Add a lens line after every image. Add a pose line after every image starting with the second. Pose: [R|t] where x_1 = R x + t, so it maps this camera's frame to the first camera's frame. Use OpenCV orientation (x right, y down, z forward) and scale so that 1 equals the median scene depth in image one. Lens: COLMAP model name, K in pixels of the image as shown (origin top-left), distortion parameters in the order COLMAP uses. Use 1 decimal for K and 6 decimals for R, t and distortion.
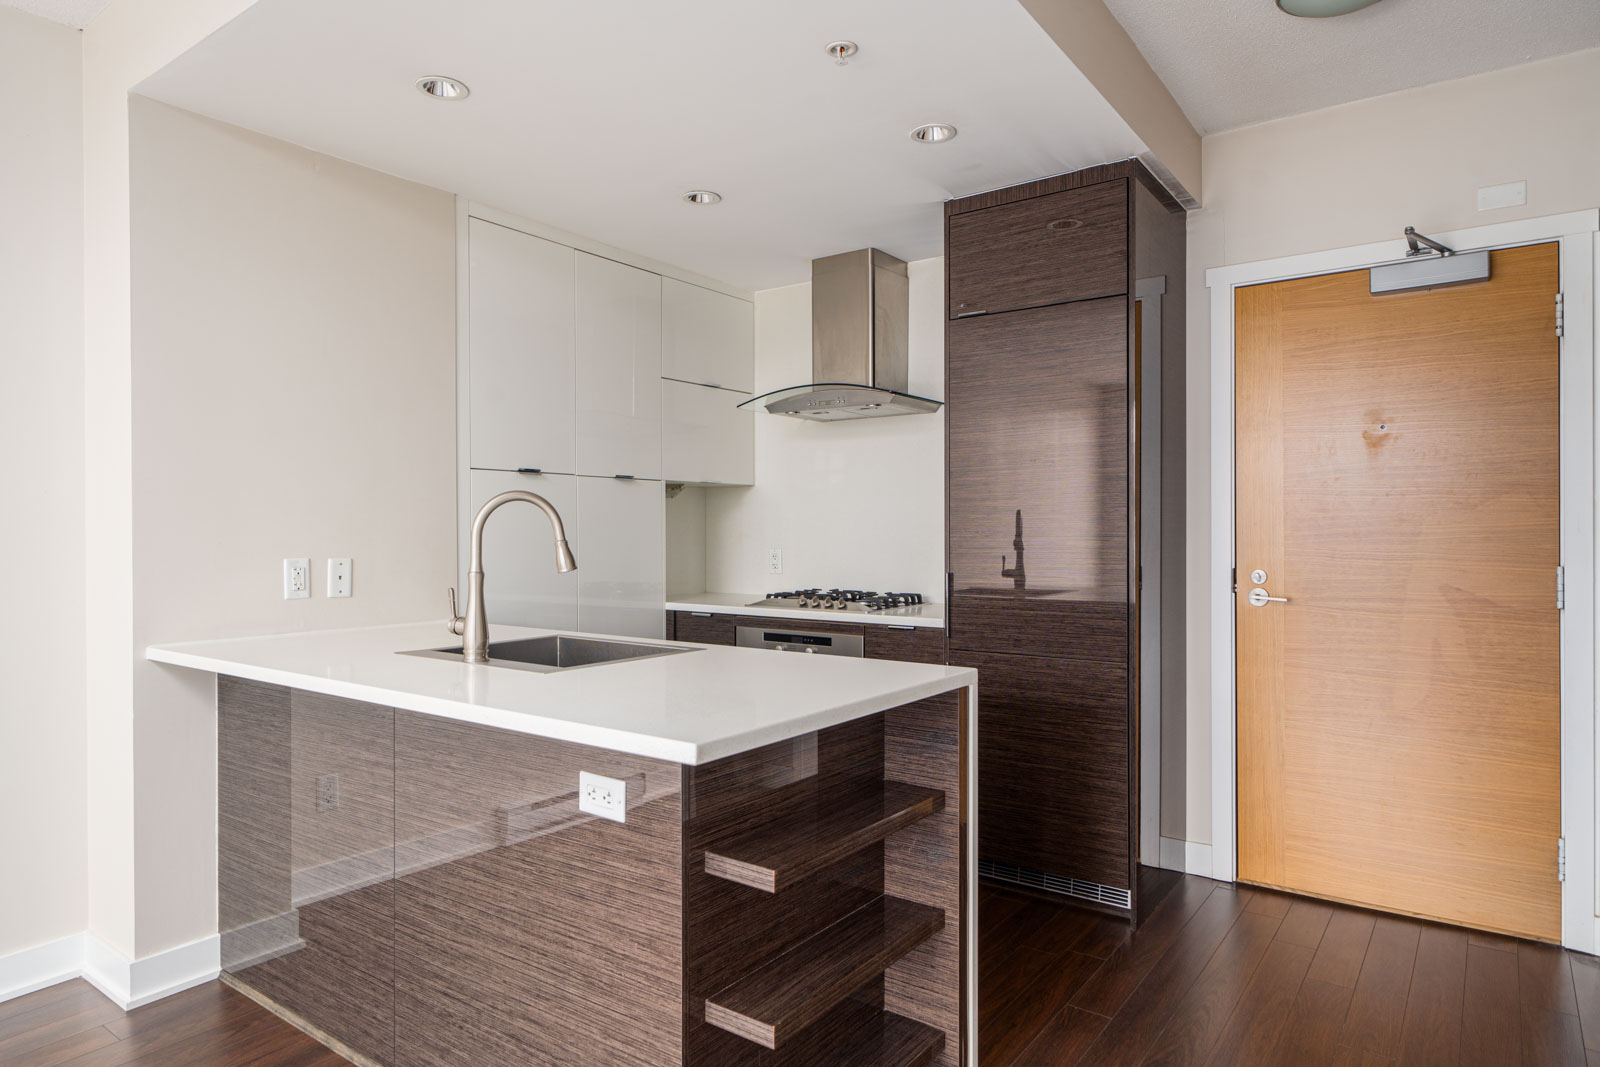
lens RADIAL K [[936.5, 0, 789.7], [0, 936.5, 535.2], [0, 0, 1]] dist [0.002654, 0.000383]
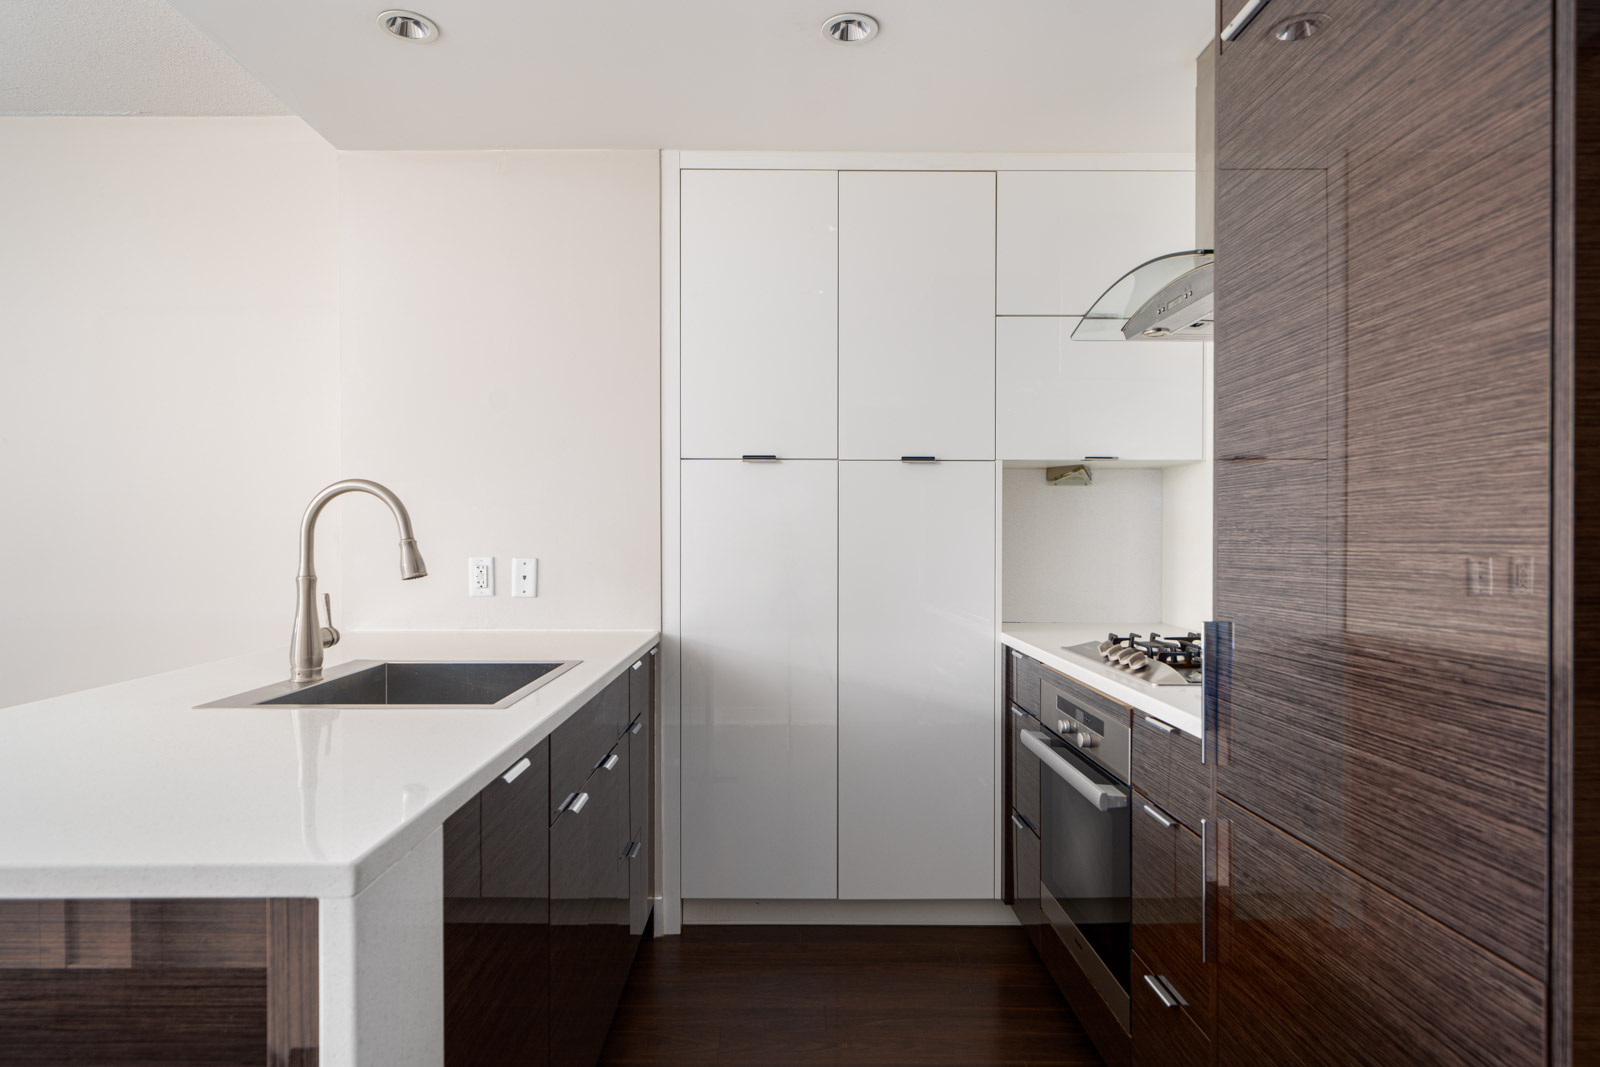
lens RADIAL K [[898.5, 0, 796.5], [0, 898.5, 542.3], [0, 0, 1]] dist [0.003079, -0.001410]
pose [[0.601305, 0.008517, -0.798974, 0.429111], [-0.005847, 0.999963, 0.006259, 0.000846], [0.798998, 0.000908, 0.601333, 0.633475]]
